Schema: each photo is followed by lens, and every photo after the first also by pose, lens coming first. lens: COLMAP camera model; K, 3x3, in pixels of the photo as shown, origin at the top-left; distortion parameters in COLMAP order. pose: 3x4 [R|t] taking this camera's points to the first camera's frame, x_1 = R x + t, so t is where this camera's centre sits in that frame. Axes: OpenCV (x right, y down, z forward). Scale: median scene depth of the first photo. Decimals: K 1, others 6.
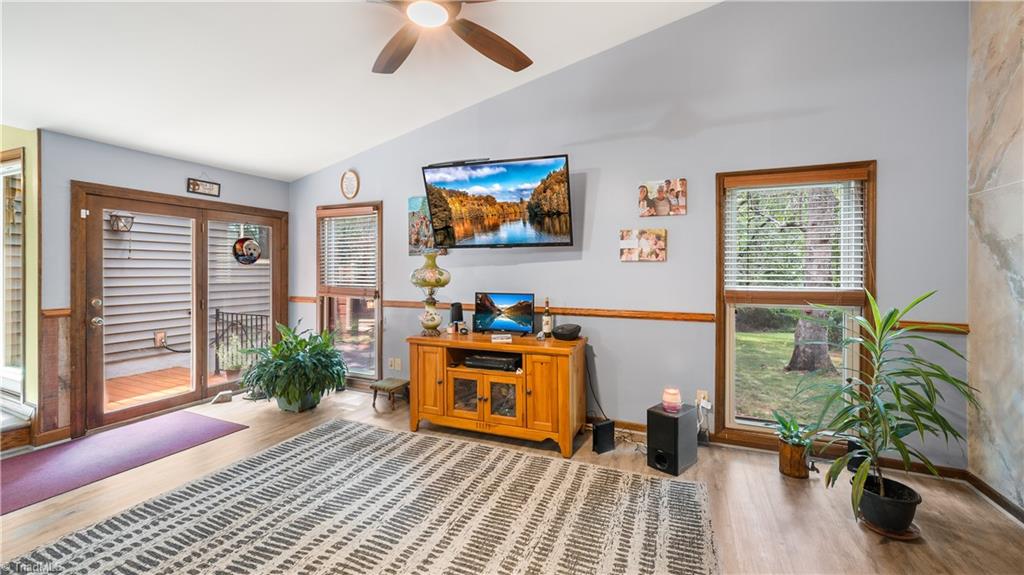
lens RADIAL K [[412.2, 0, 511.0], [0, 412.2, 273.7], [0, 0, 1]] dist [-0.008194, 0.003379]
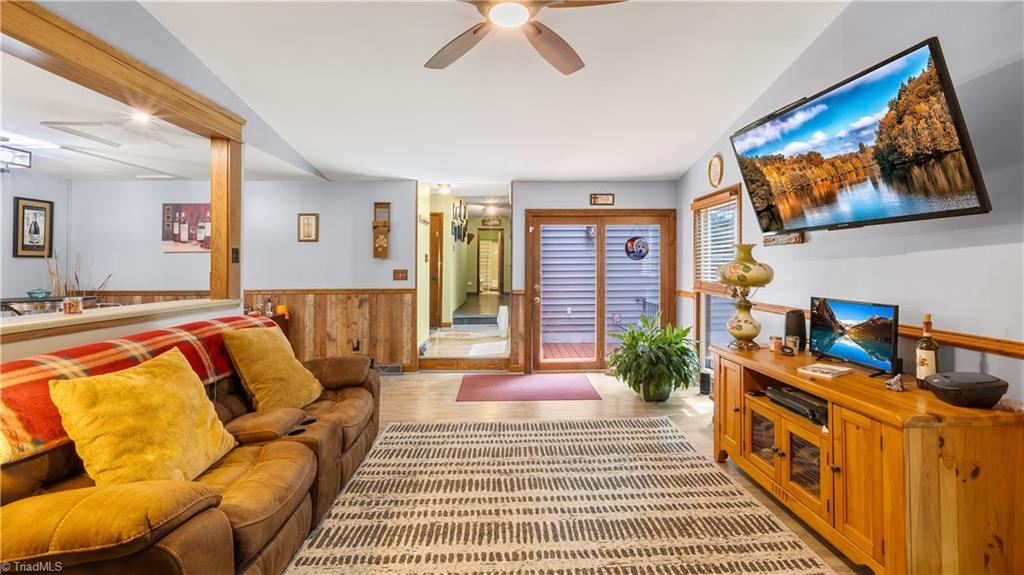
lens RADIAL K [[412.2, 0, 516.0], [0, 412.2, 265.2], [0, 0, 1]] dist [-0.008194, 0.003379]
pose [[0.416190, -0.004704, -0.909265, 0.371940], [0.000863, 0.999988, -0.004778, -0.005495], [0.909277, 0.001204, 0.416190, 0.313071]]
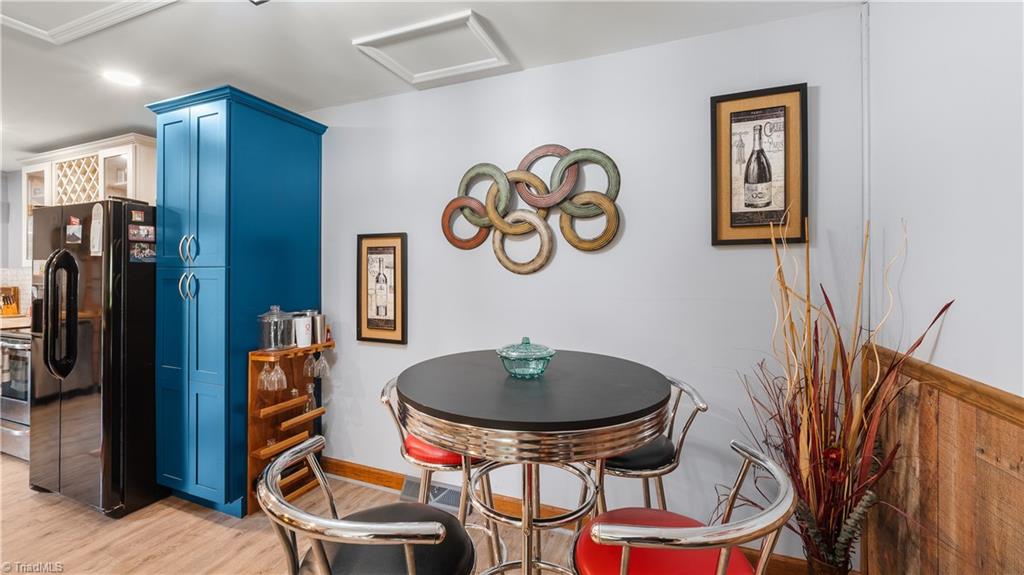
lens RADIAL K [[412.2, 0, 513.7], [0, 412.2, 281.4], [0, 0, 1]] dist [-0.008194, 0.003379]
pose [[-0.998346, -0.003778, -0.057375, -1.321476], [-0.005636, 0.999464, 0.032254, -0.006885], [0.057222, 0.032524, -0.997832, -0.097292]]
